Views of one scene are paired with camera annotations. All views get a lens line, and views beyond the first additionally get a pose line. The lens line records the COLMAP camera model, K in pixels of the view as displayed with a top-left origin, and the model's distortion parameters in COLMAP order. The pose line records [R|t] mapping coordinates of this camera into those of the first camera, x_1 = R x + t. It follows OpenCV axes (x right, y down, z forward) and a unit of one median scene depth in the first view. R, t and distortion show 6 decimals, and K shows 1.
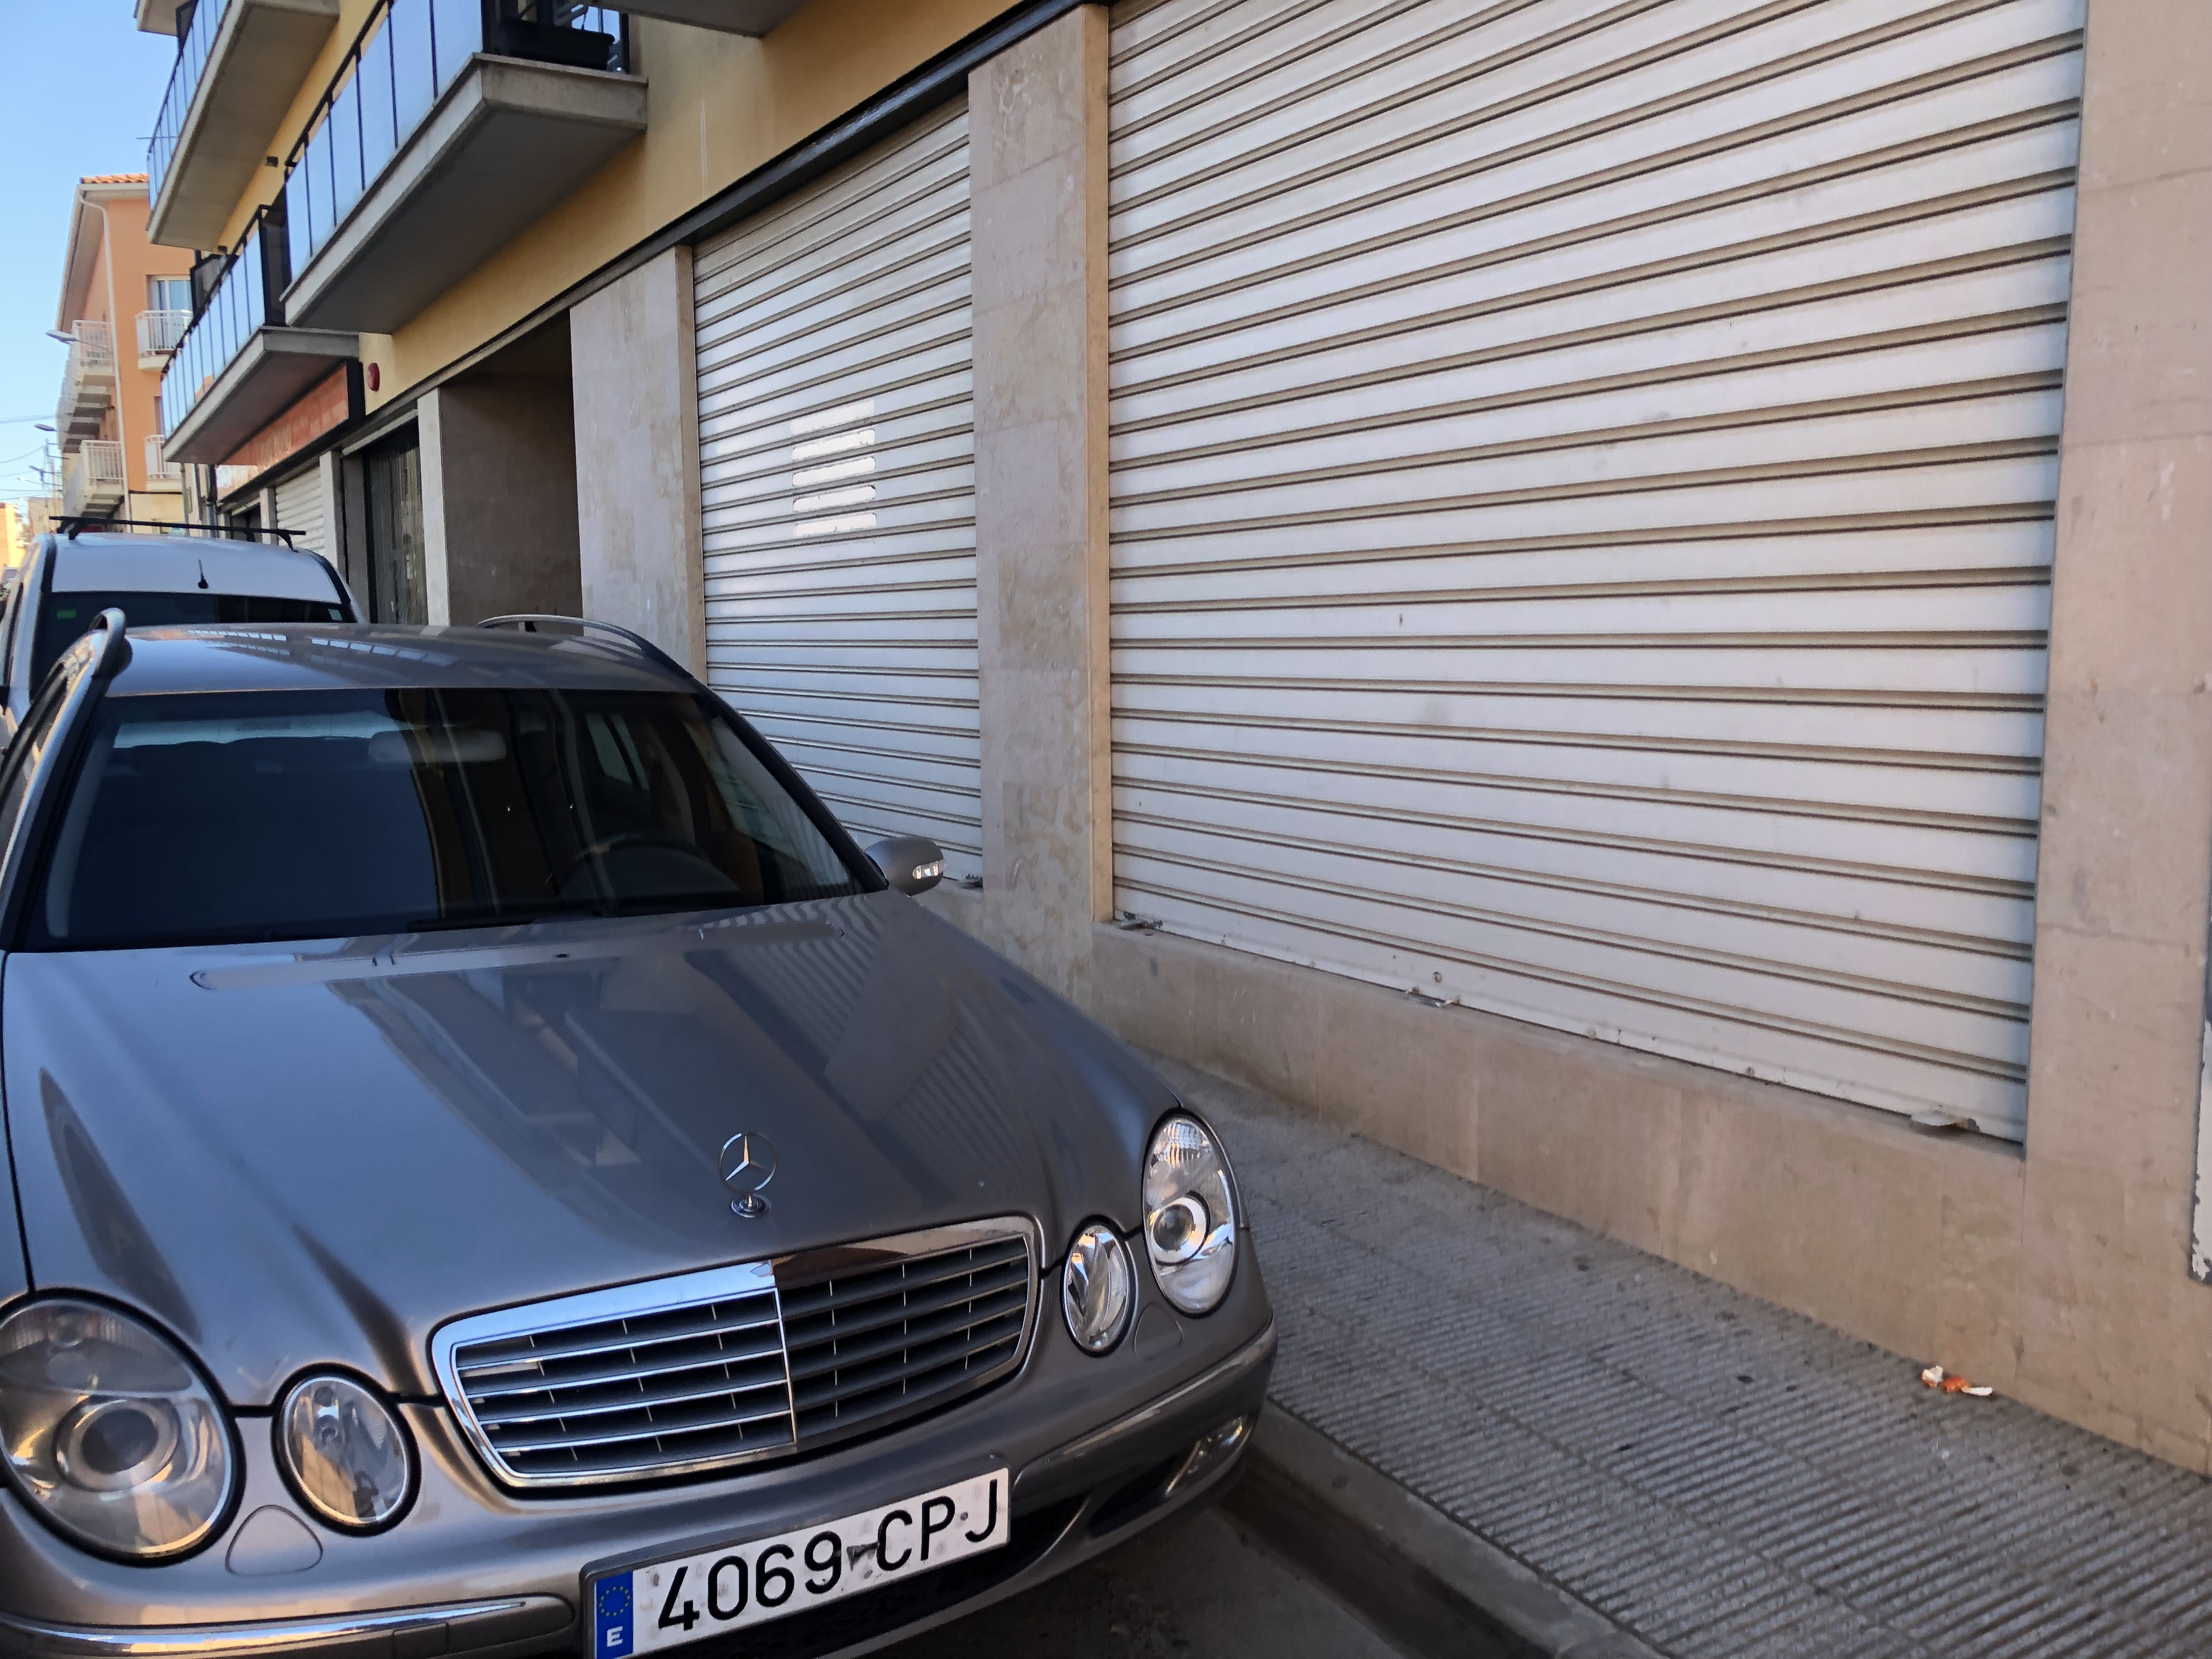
lens RADIAL K [[1772.4, 0, 1099.0], [0, 1772.4, 823.6], [0, 0, 1]] dist [0.052627, -0.033981]
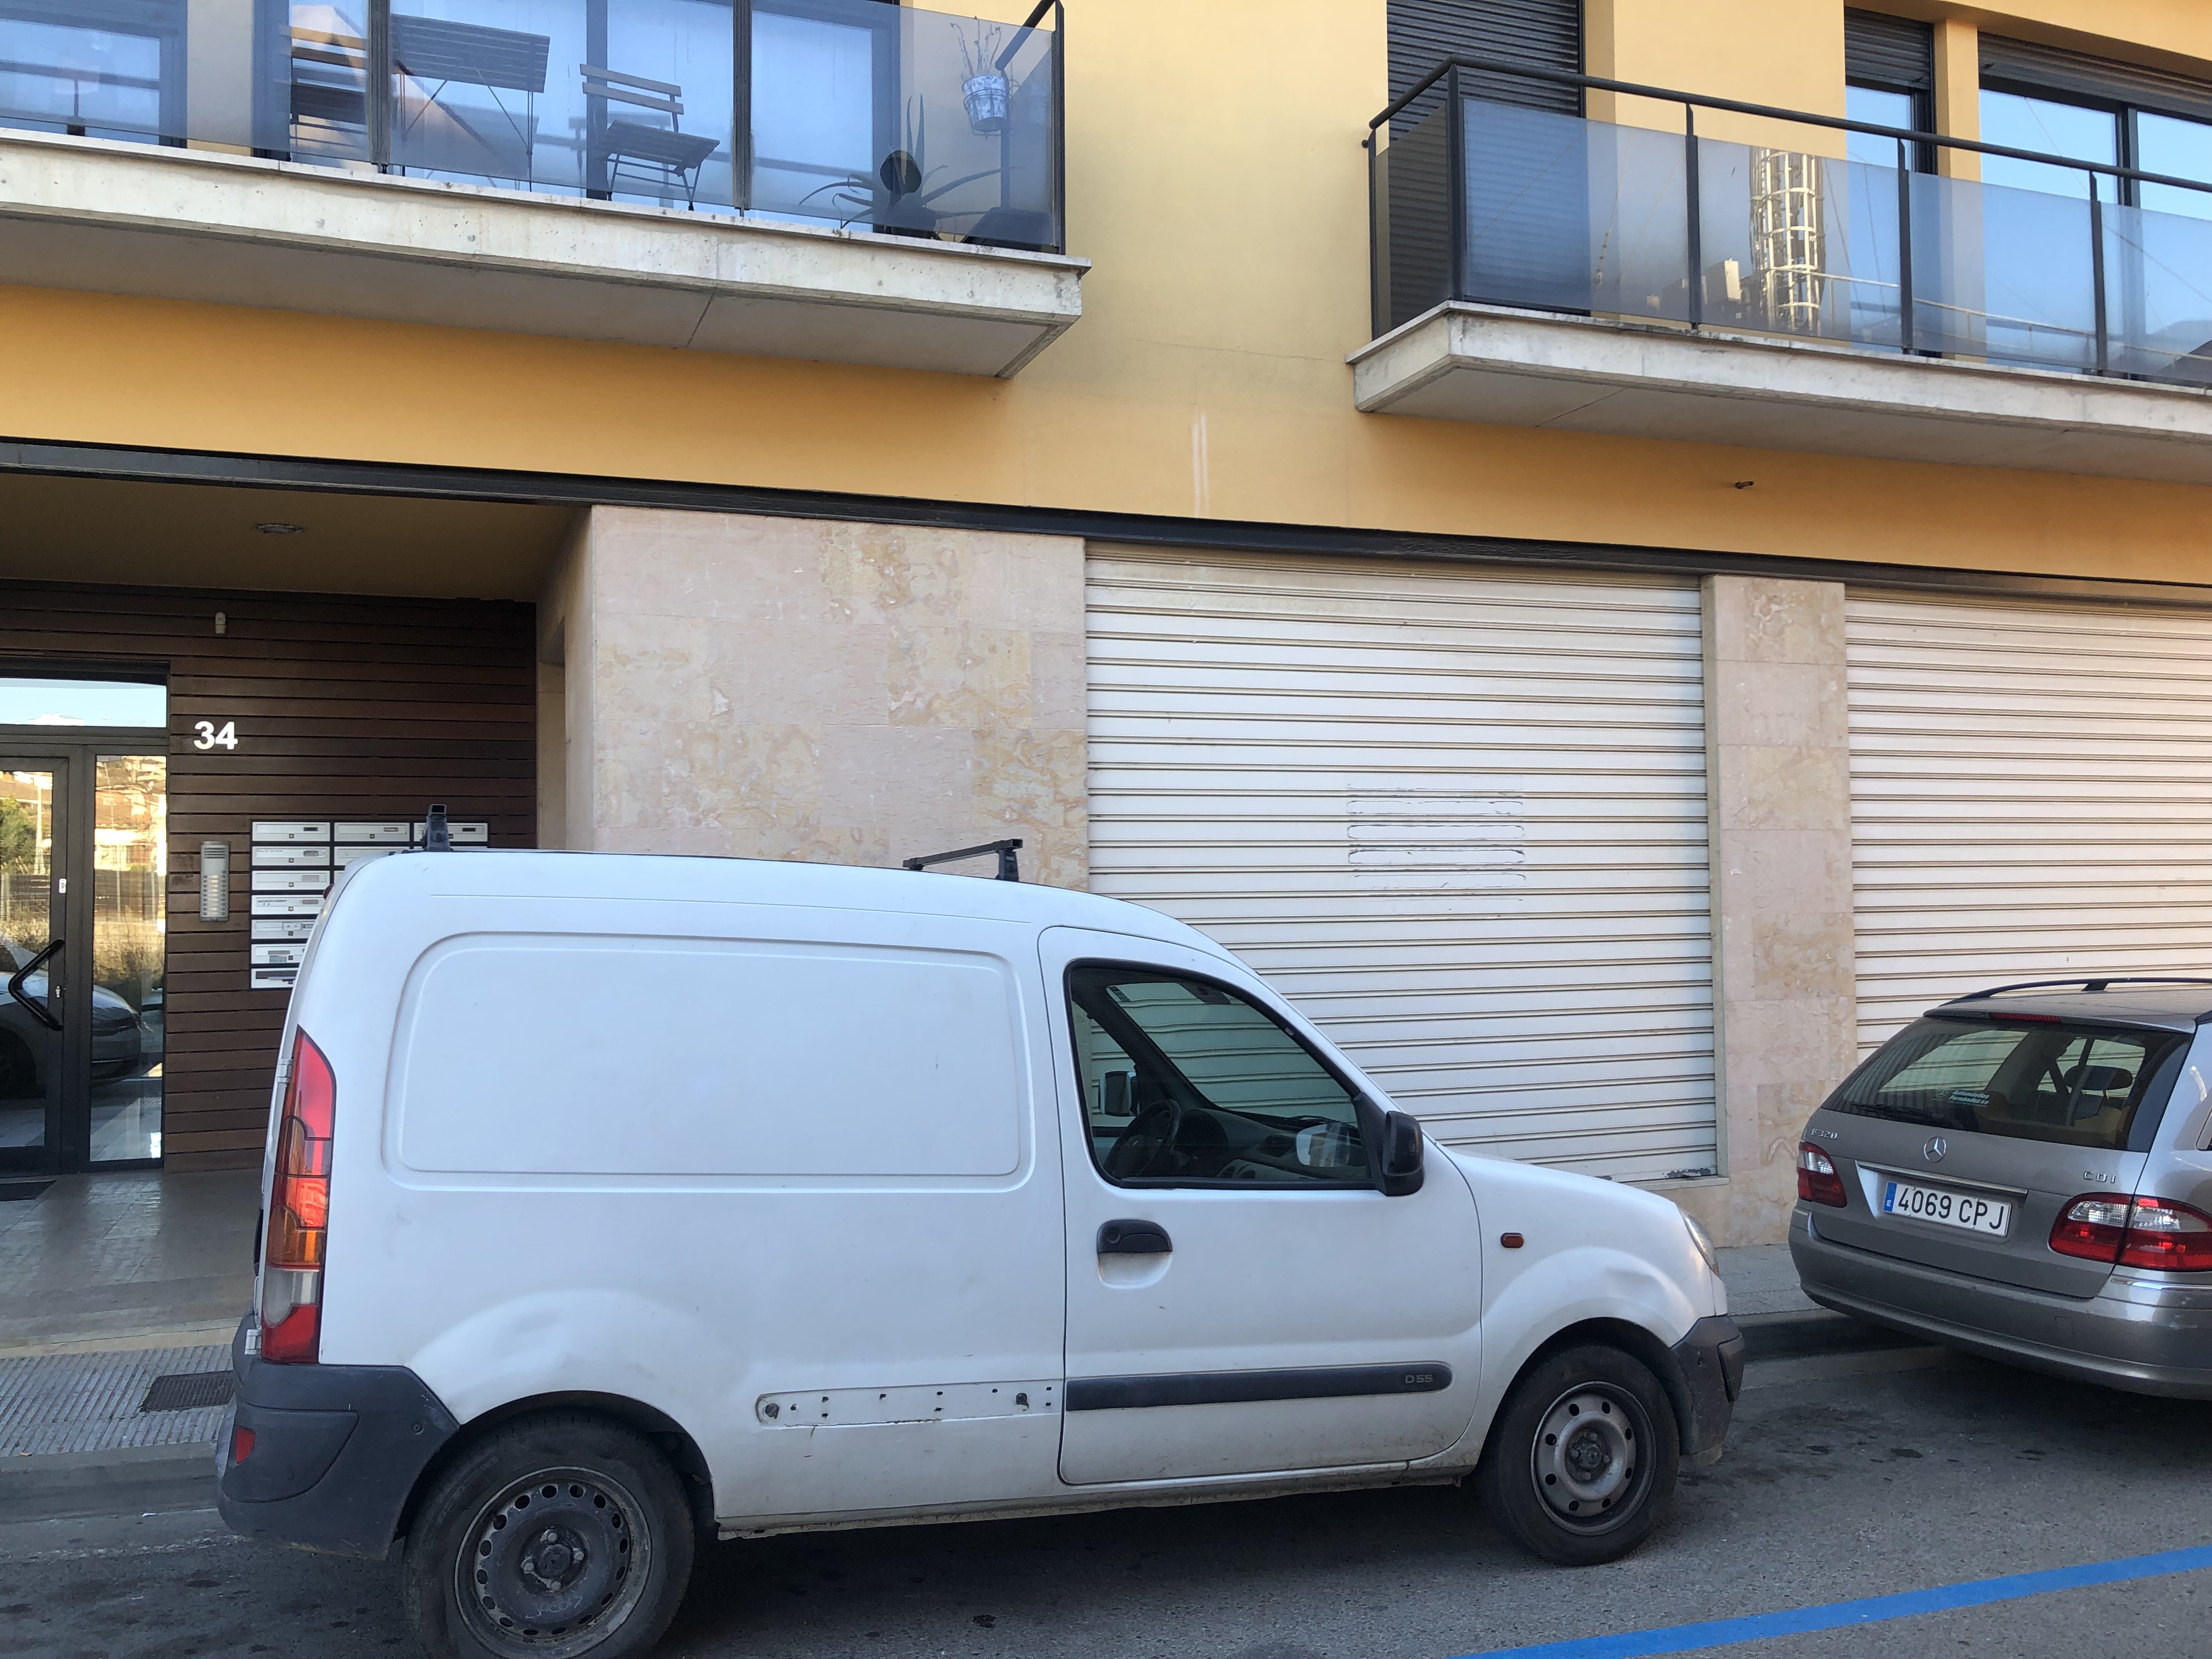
lens RADIAL K [[1772.4, 0, 1112.3], [0, 1772.4, 822.7], [0, 0, 1]] dist [0.052627, -0.033981]
pose [[0.183101, 0.041114, 0.982234, -1.621862], [0.119081, 0.990841, -0.063673, -0.210542], [-0.975855, 0.128624, 0.176528, 1.322063]]
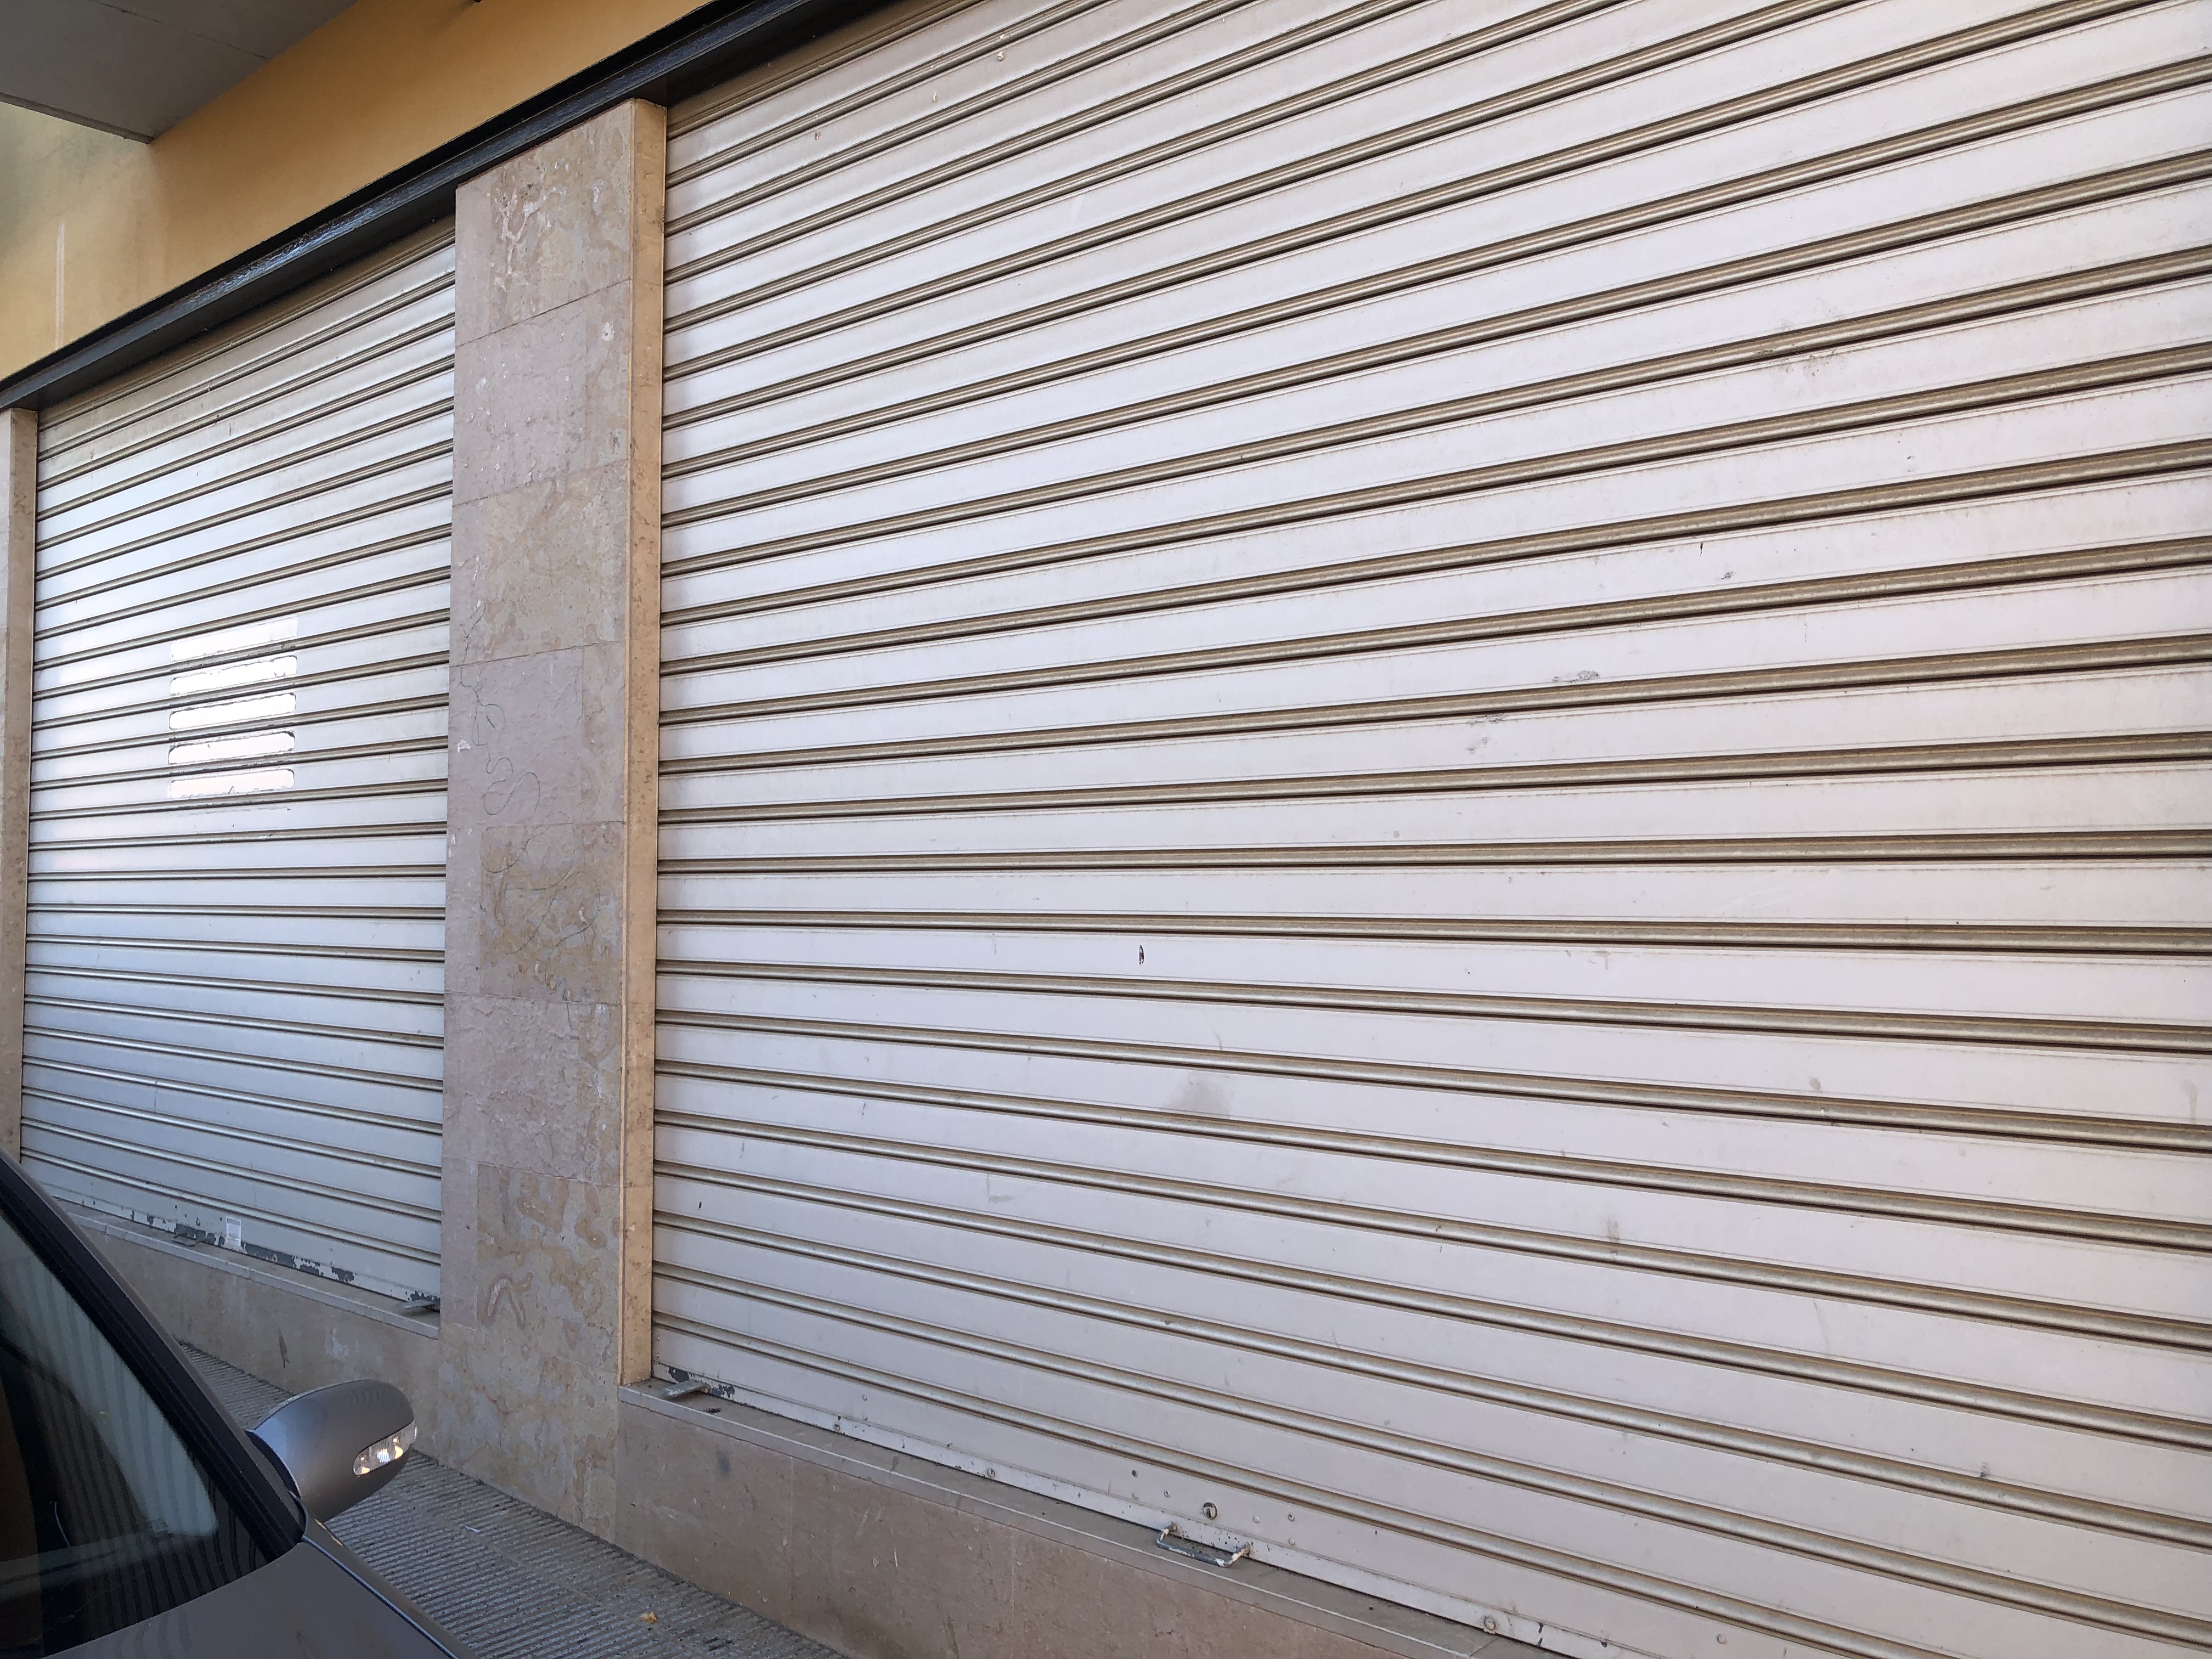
lens RADIAL K [[1772.4, 0, 1052.2], [0, 1772.4, 817.0], [0, 0, 1]] dist [0.052627, -0.033981]
pose [[0.959851, 0.021878, 0.279656, -0.040307], [0.020147, 0.989003, -0.146519, -0.054274], [-0.279786, 0.146271, 0.948854, 0.286437]]
